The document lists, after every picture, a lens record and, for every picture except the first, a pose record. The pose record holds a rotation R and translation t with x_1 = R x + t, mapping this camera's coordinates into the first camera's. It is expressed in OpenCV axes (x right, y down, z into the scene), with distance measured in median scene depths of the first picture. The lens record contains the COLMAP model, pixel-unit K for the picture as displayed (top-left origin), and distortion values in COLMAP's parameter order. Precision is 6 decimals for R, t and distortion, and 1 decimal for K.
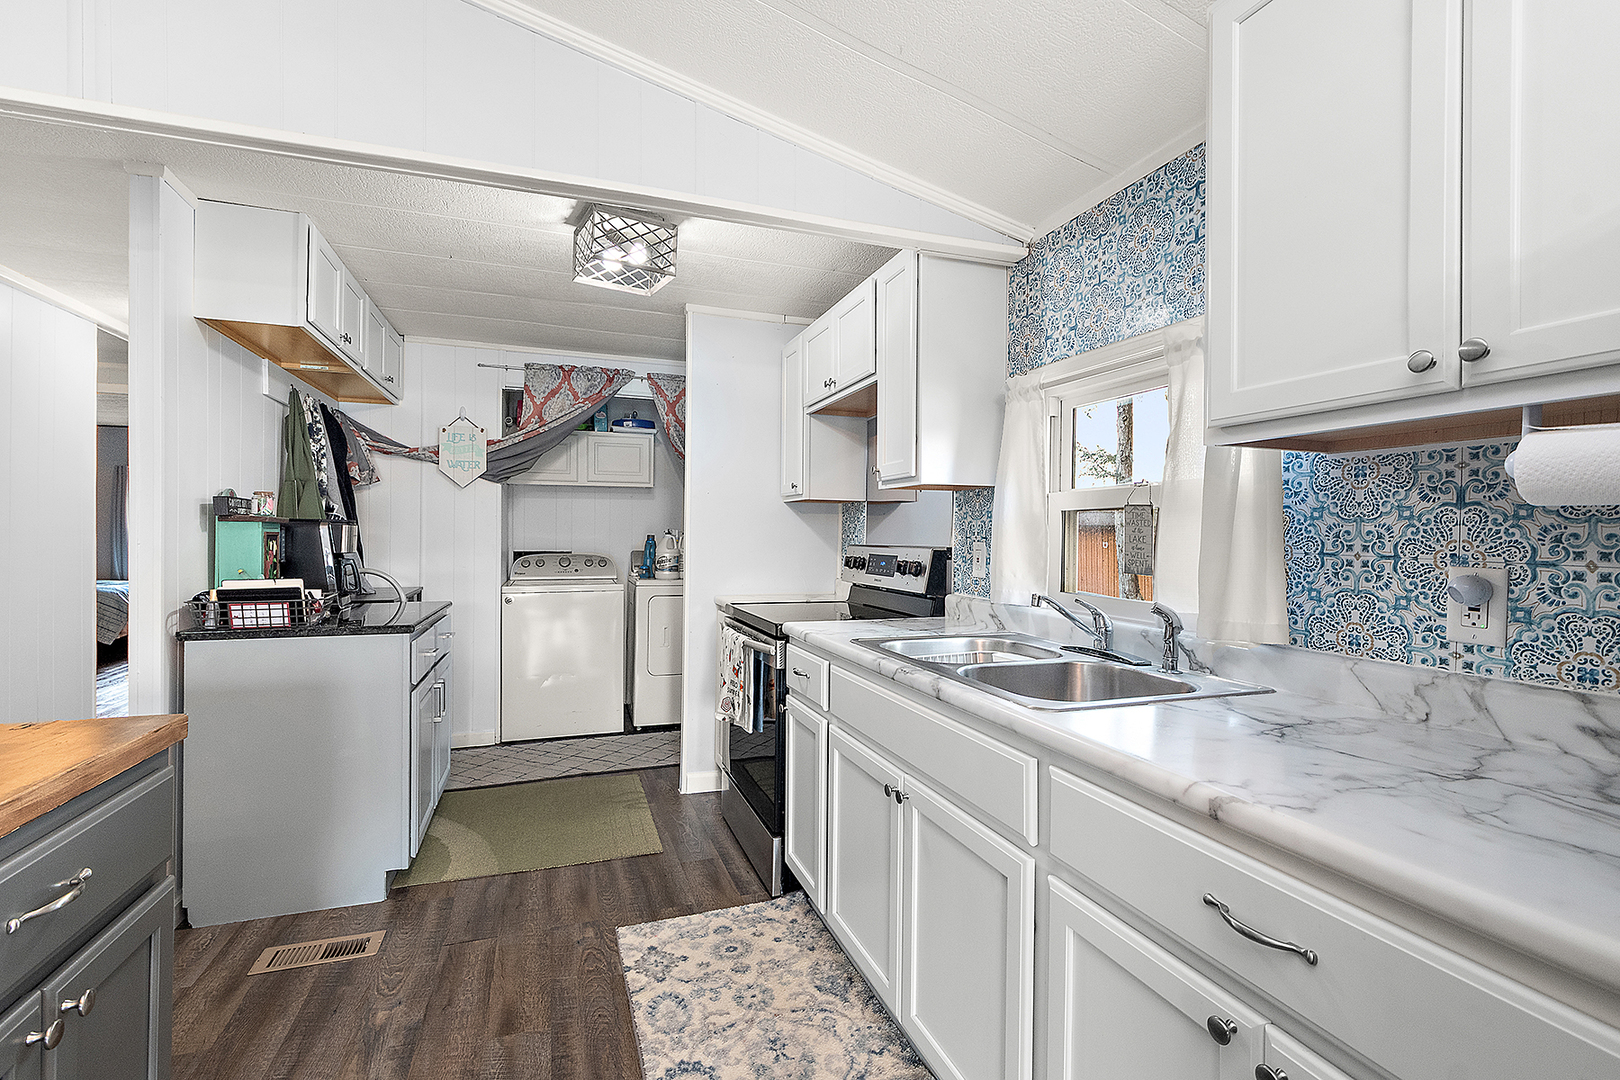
lens RADIAL K [[717.0, 0, 804.5], [0, 717.0, 536.5], [0, 0, 1]] dist [-0.000262, -0.000172]
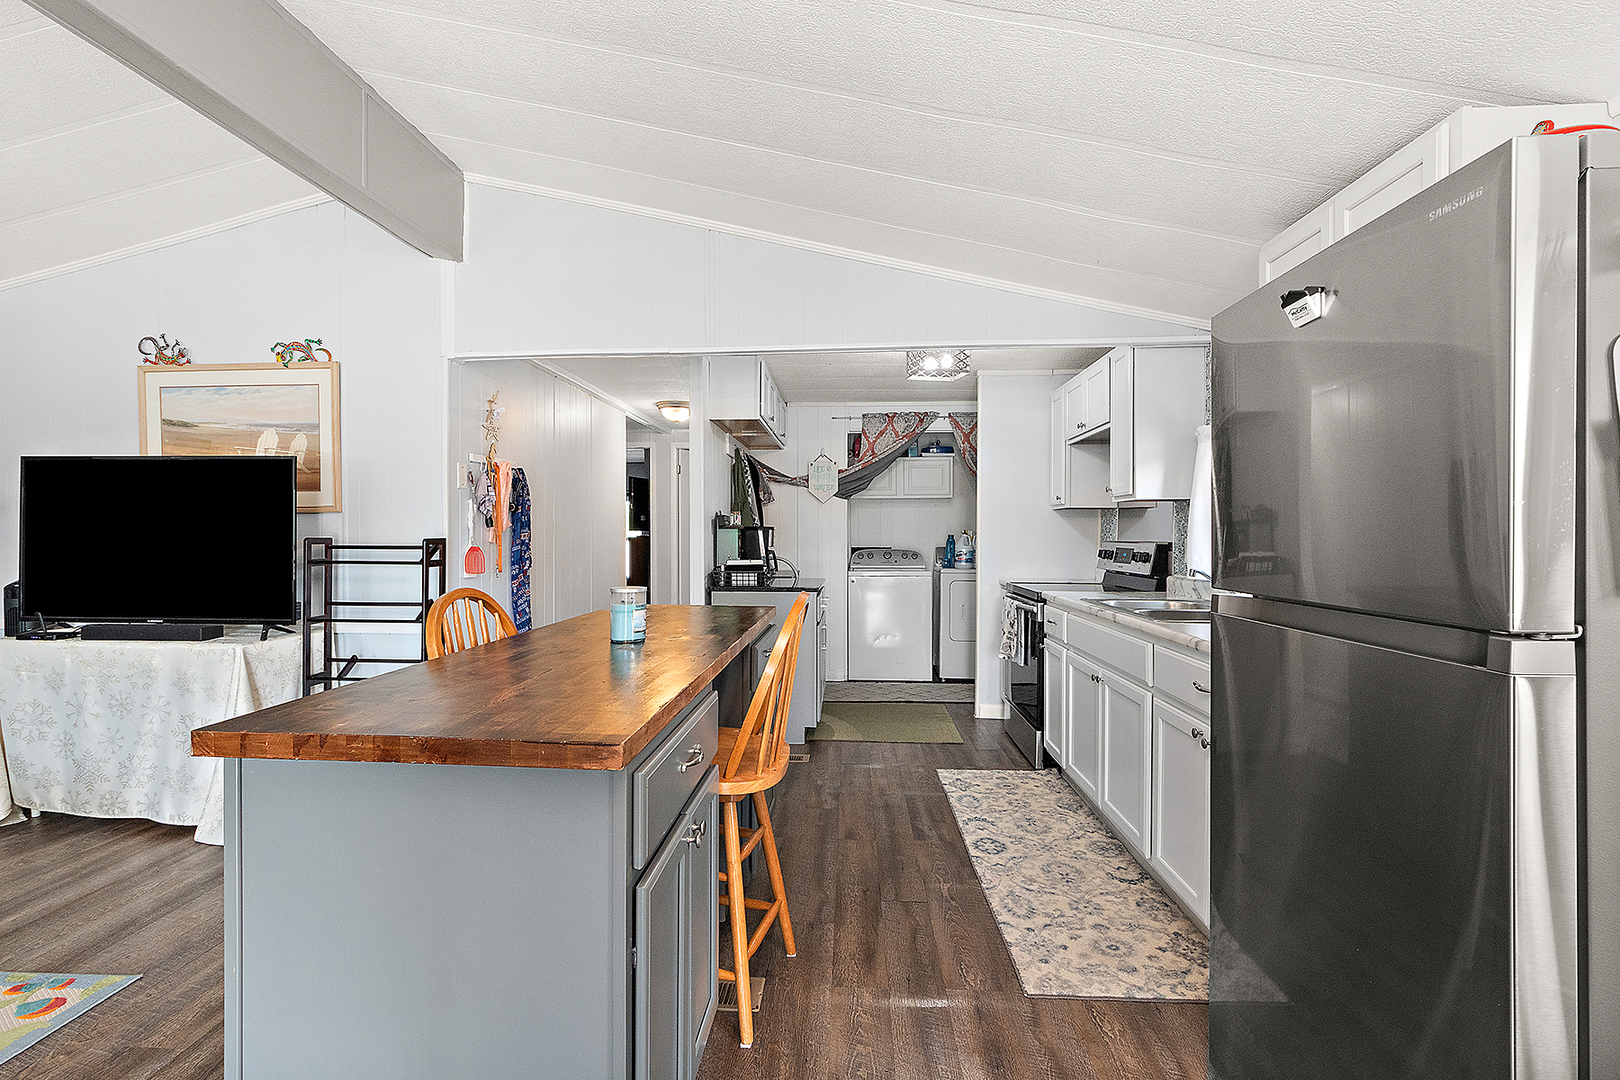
lens RADIAL K [[717.0, 0, 804.5], [0, 717.0, 536.5], [0, 0, 1]] dist [-0.000262, -0.000172]
pose [[0.919587, -0.005014, -0.392856, 0.096119], [0.004997, 0.999987, -0.001066, 0.002078], [0.392856, -0.000983, 0.919600, -0.554644]]
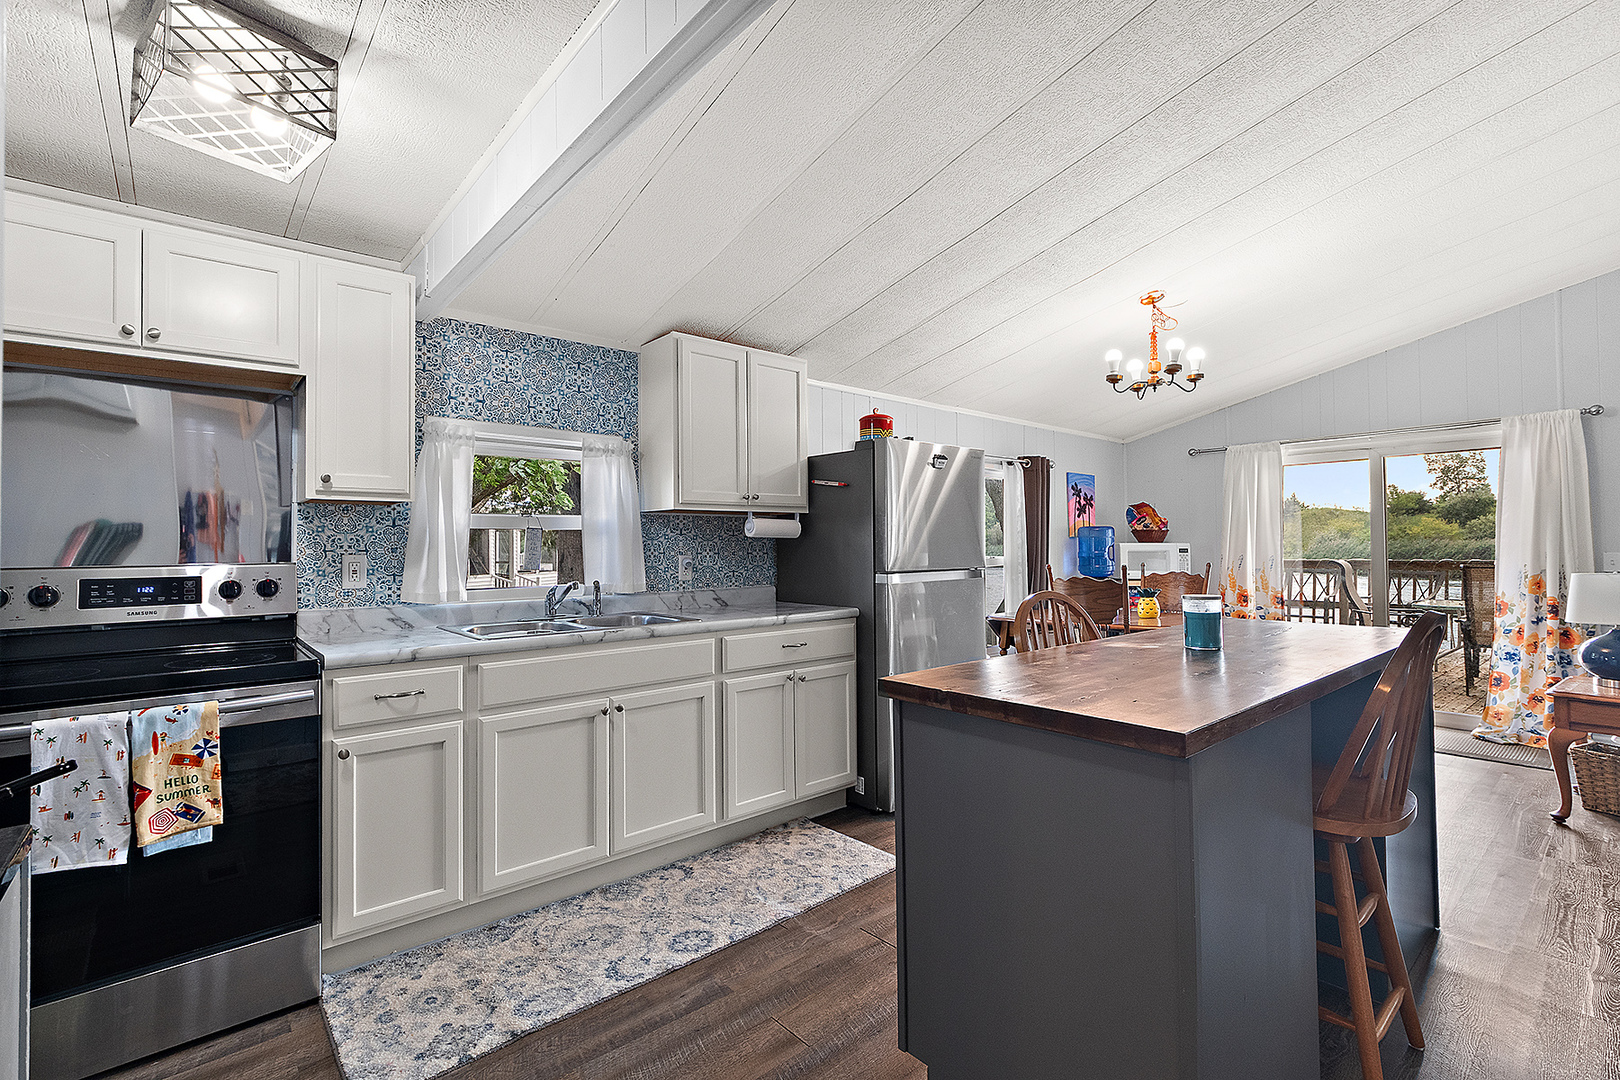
lens RADIAL K [[727.6, 0, 801.7], [0, 727.6, 530.1], [0, 0, 1]] dist [-0.002306, -0.000491]
pose [[-0.357461, 0.015087, 0.933806, -0.916477], [0.008193, 0.999882, -0.013018, -0.008696], [-0.933892, 0.002998, -0.357543, 0.707446]]
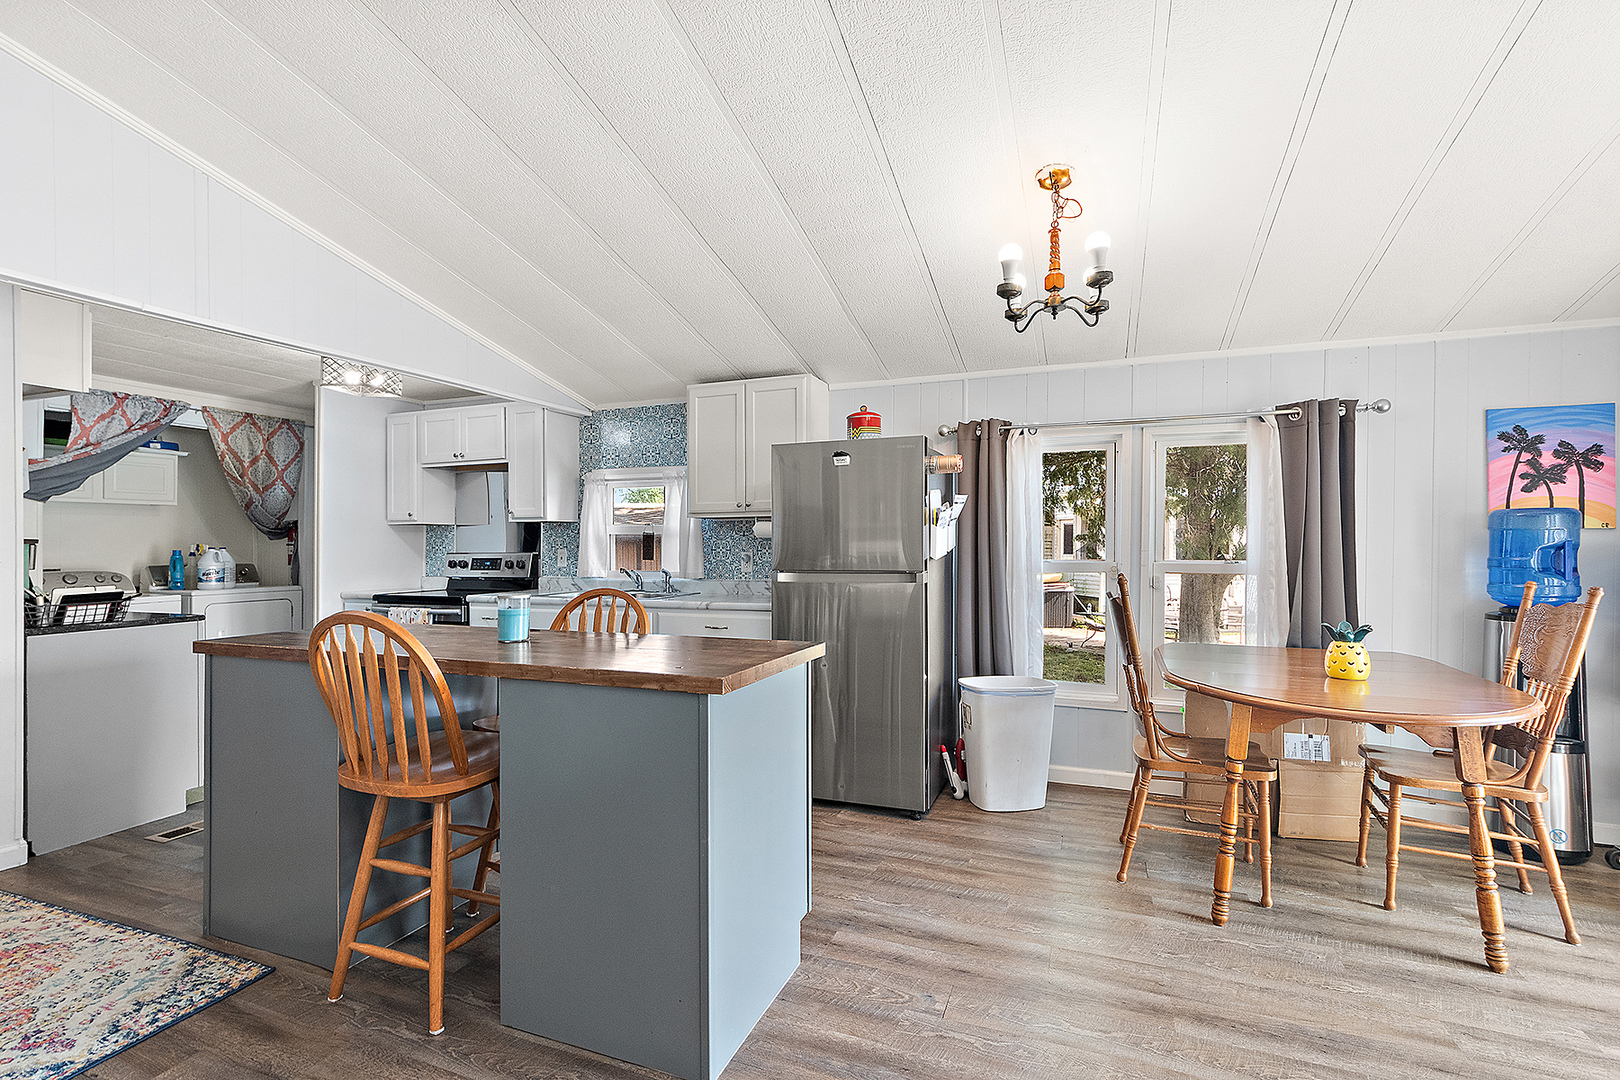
lens RADIAL K [[729.2, 0, 810.0], [0, 729.2, 540.0], [0, 0, 1]] dist [-0.016288, -0.000093]
pose [[0.650922, -0.009507, 0.759085, -0.776320], [0.014475, 0.999895, 0.000110, -0.007056], [-0.759007, 0.010916, 0.650991, -0.773082]]
